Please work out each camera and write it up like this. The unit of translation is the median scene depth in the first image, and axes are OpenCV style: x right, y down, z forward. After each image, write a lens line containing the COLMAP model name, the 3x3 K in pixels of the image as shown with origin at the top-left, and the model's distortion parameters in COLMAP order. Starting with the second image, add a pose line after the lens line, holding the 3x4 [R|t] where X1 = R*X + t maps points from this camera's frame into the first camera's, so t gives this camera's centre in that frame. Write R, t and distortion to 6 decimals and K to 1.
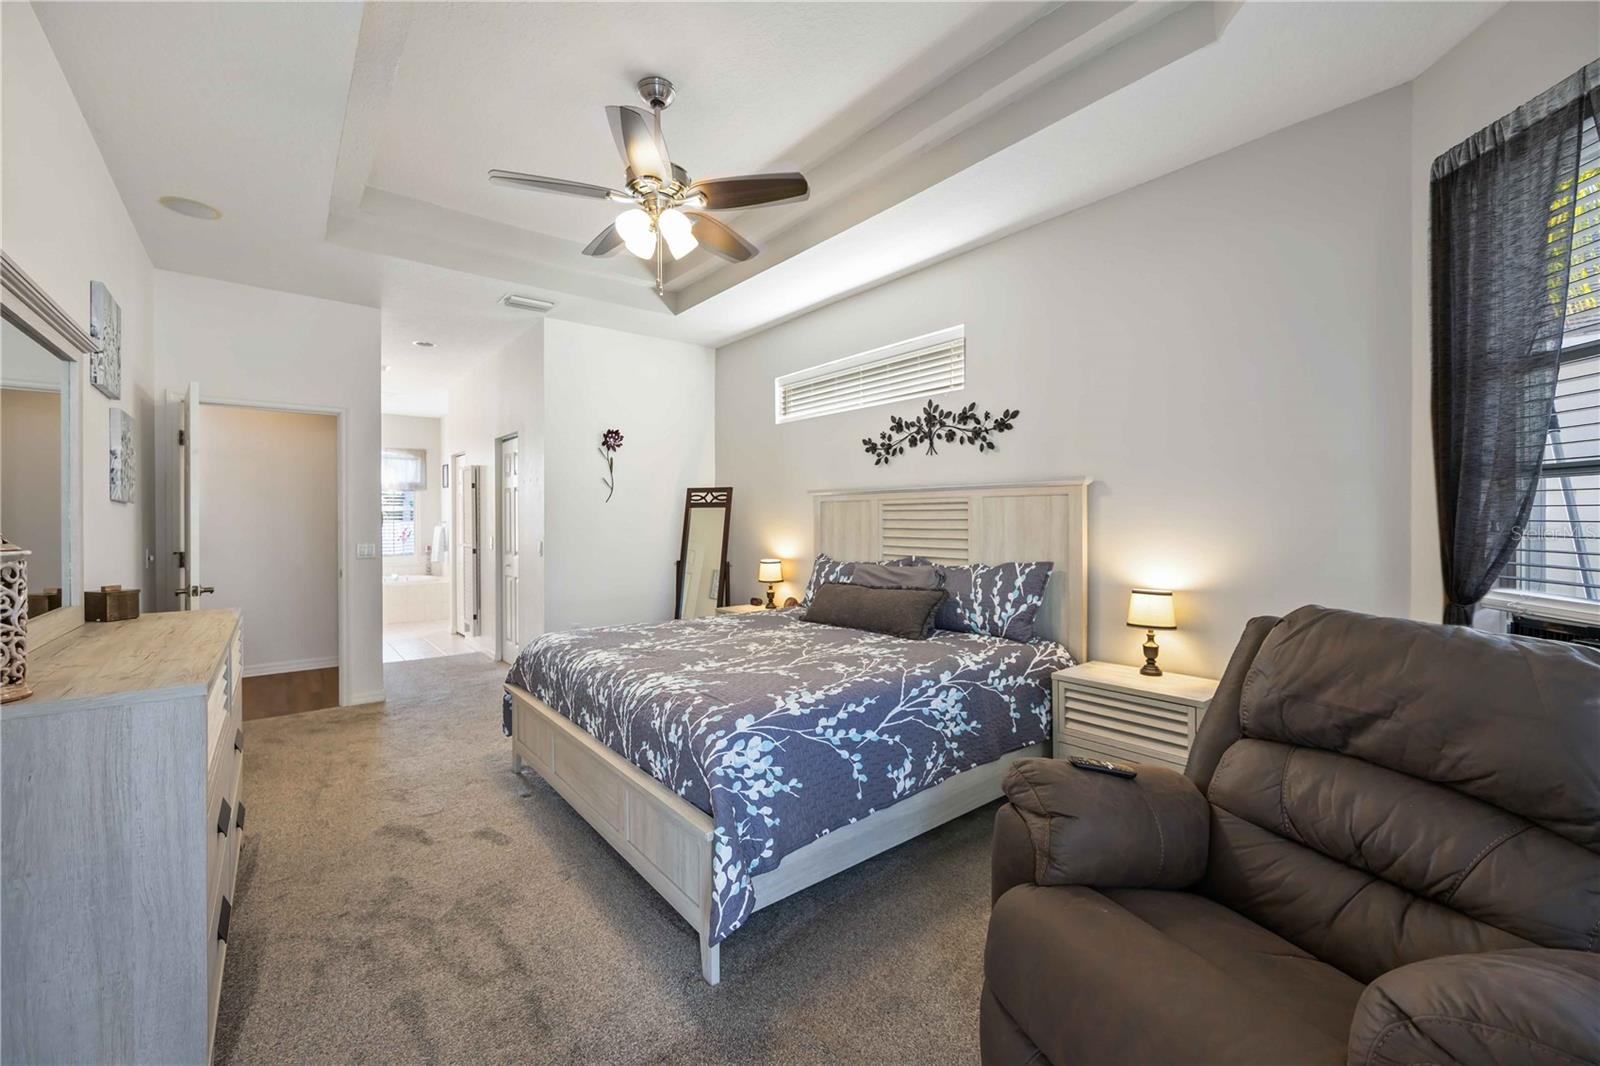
lens RADIAL K [[648.6, 0, 789.9], [0, 648.6, 522.6], [0, 0, 1]] dist [-0.001922, -0.000772]
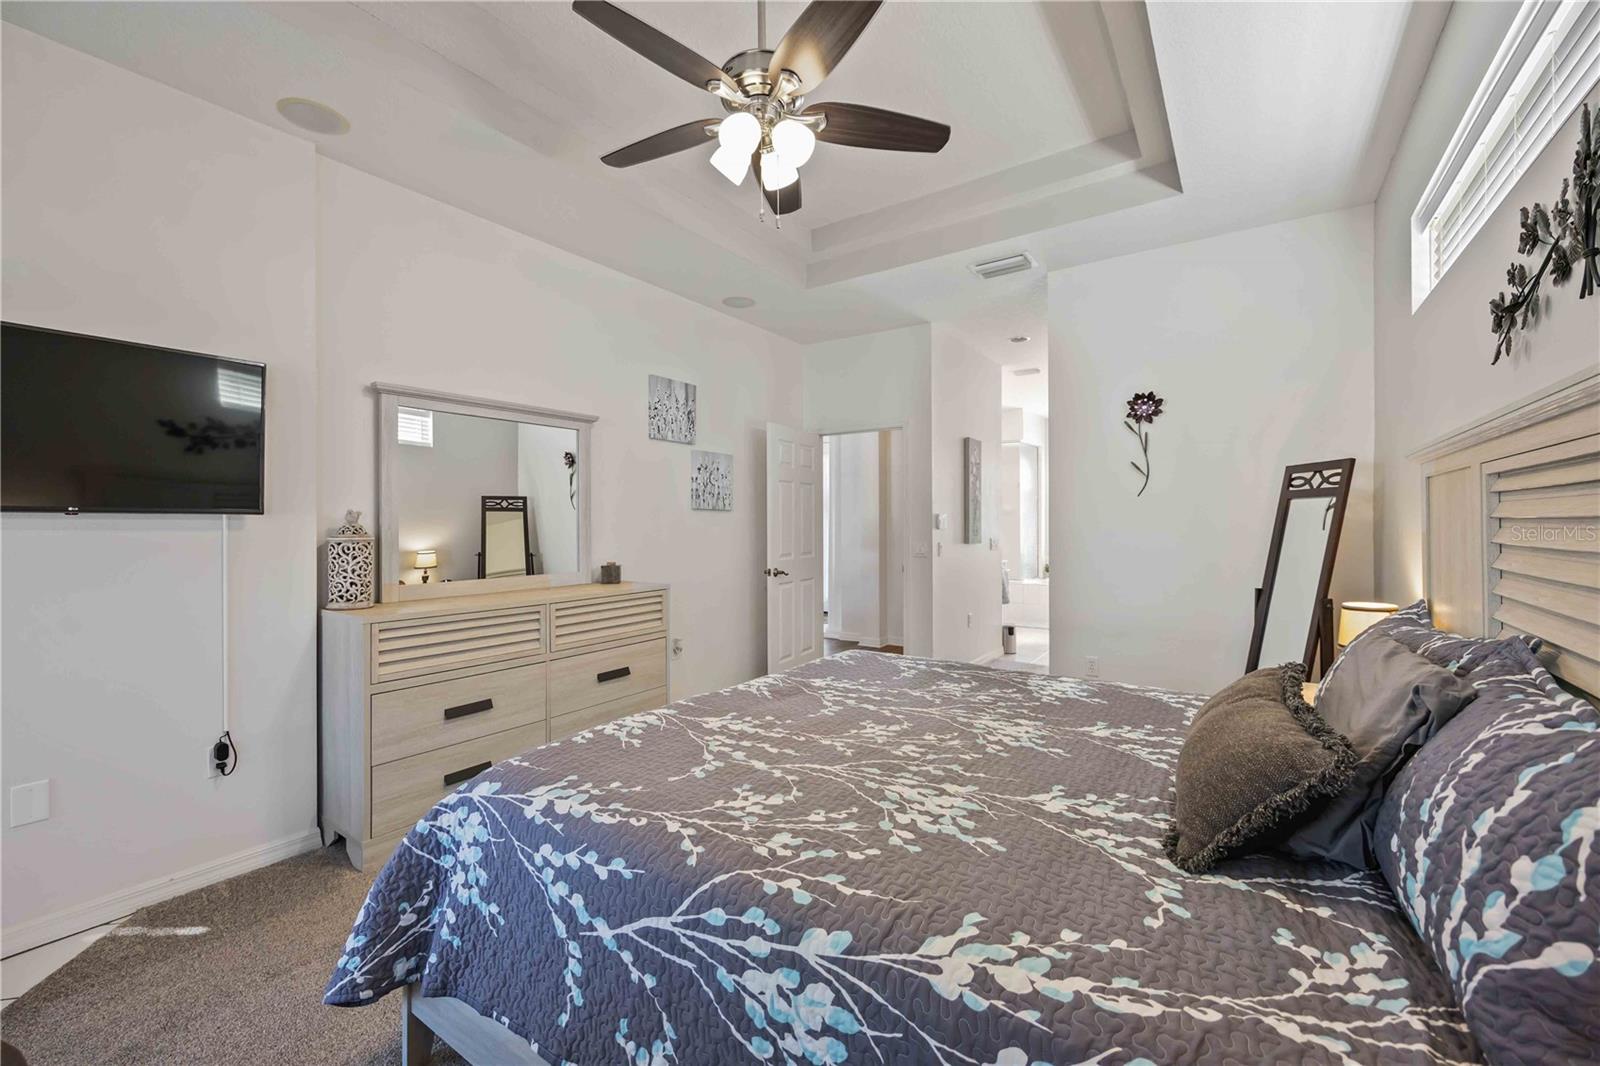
lens RADIAL K [[648.6, 0, 789.9], [0, 648.6, 522.6], [0, 0, 1]] dist [-0.001922, -0.000772]
pose [[0.288961, 0.000158, -0.957341, 0.579408], [-0.001454, 0.999999, -0.000274, -0.003075], [0.957340, 0.001471, 0.288961, 0.856029]]
